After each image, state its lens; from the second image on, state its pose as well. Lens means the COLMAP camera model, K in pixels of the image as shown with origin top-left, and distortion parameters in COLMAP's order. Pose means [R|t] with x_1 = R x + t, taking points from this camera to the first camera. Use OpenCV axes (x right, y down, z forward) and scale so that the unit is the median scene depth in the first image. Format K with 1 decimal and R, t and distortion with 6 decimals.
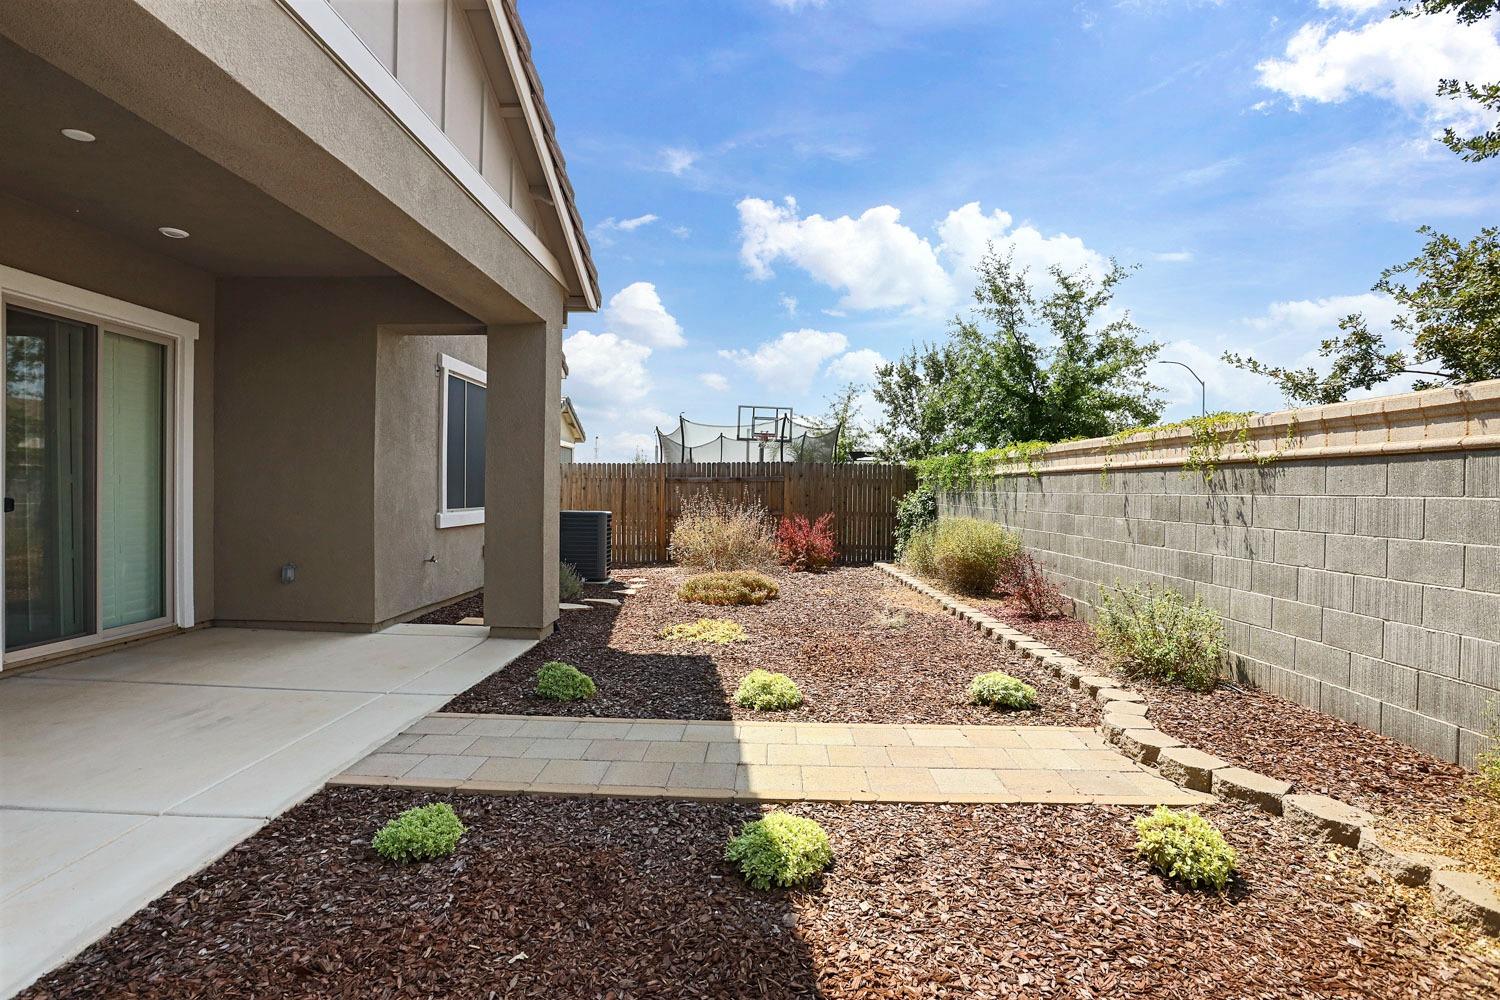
lens RADIAL K [[780.6, 0, 753.7], [0, 780.6, 477.6], [0, 0, 1]] dist [-0.031267, 0.000720]
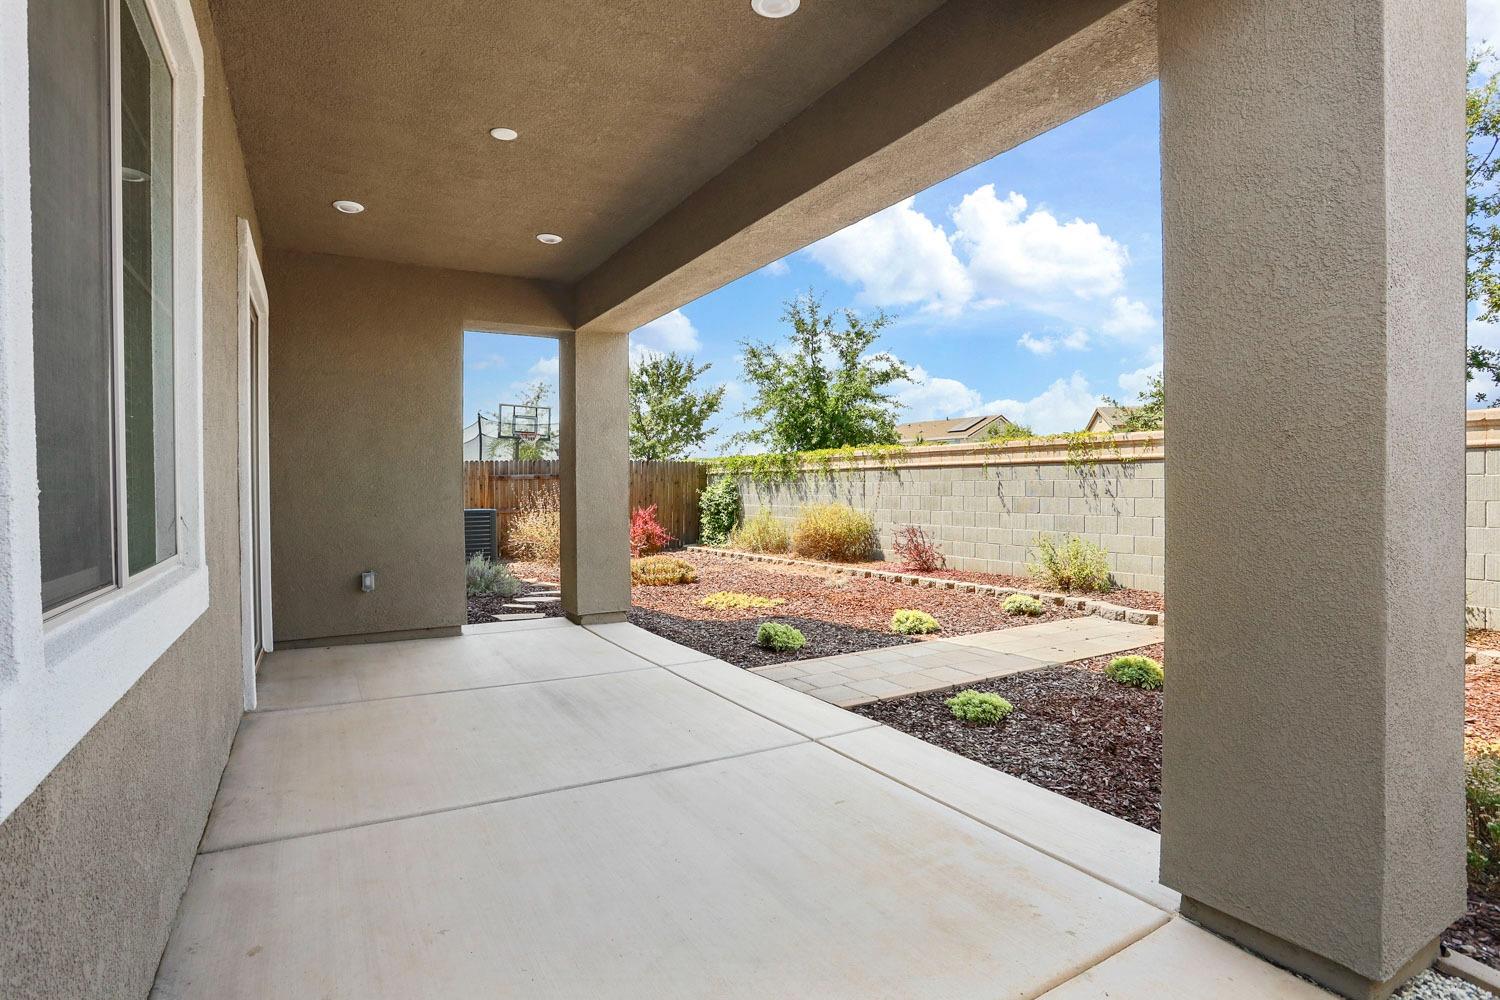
lens RADIAL K [[760.1, 0, 750.0], [0, 760.1, 500.0], [0, 0, 1]] dist [-0.056715, -0.000007]
pose [[0.848072, -0.028028, 0.529140, -0.701379], [0.009922, 0.999265, 0.037028, -0.001243], [-0.529789, -0.026152, 0.847726, 0.000052]]
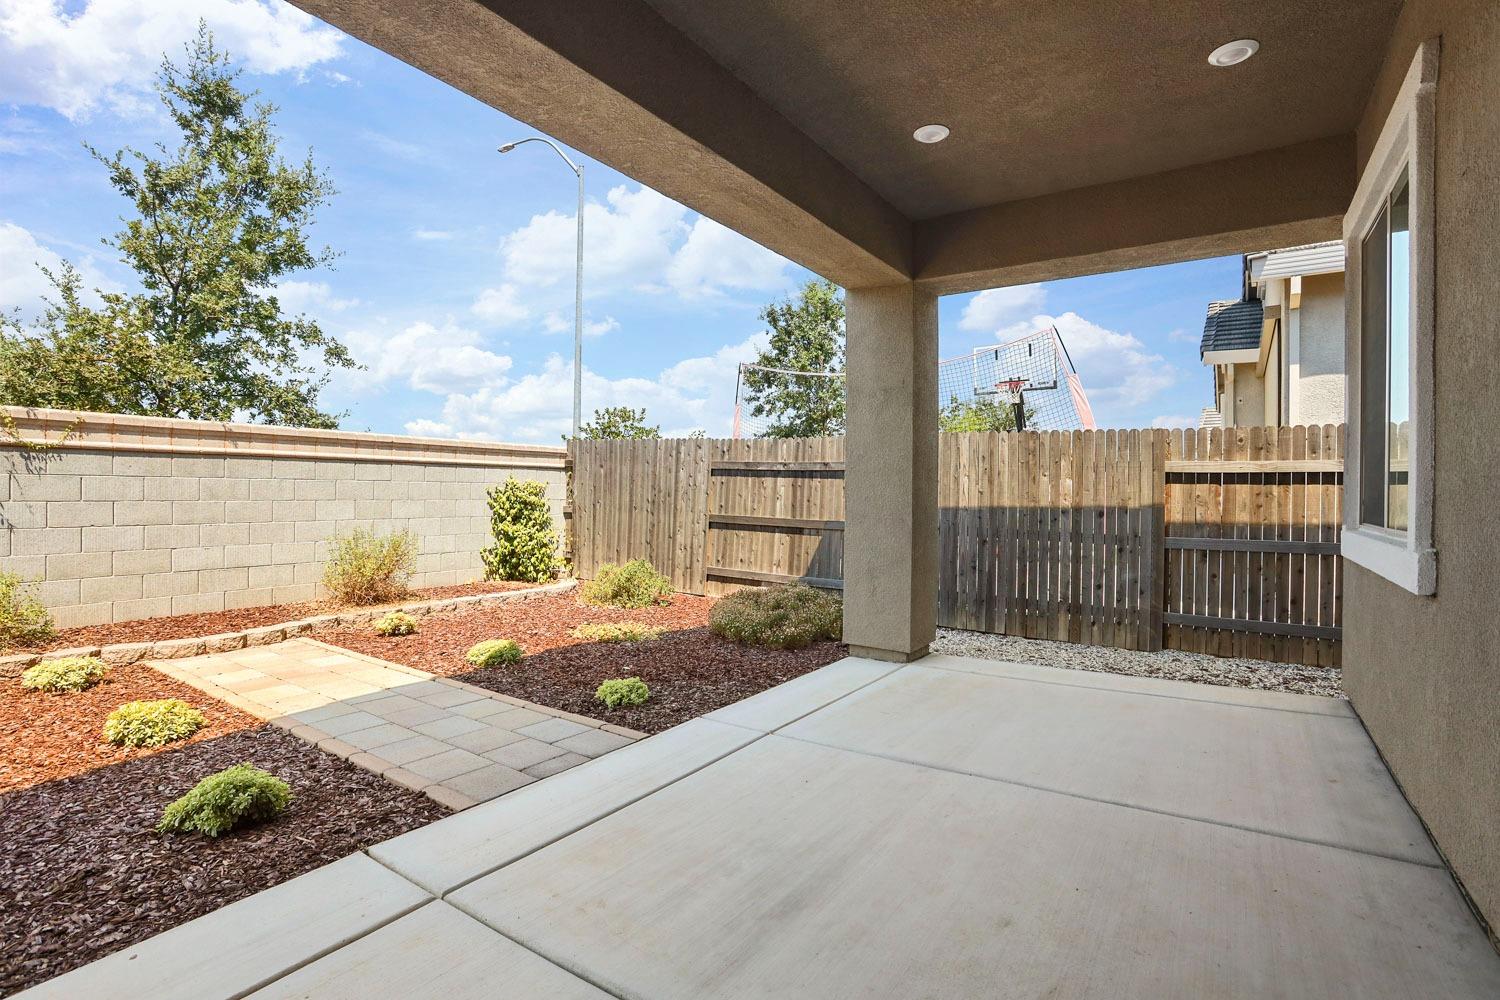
lens RADIAL K [[717.5, 0, 750.0], [0, 717.5, 500.0], [0, 0, 1]] dist [-0.021938, 0.000236]
pose [[-0.836663, -0.023735, 0.547203, -0.647243], [-0.024225, 0.999687, 0.006322, 0.020030], [-0.547181, -0.007967, -0.836976, 0.936411]]
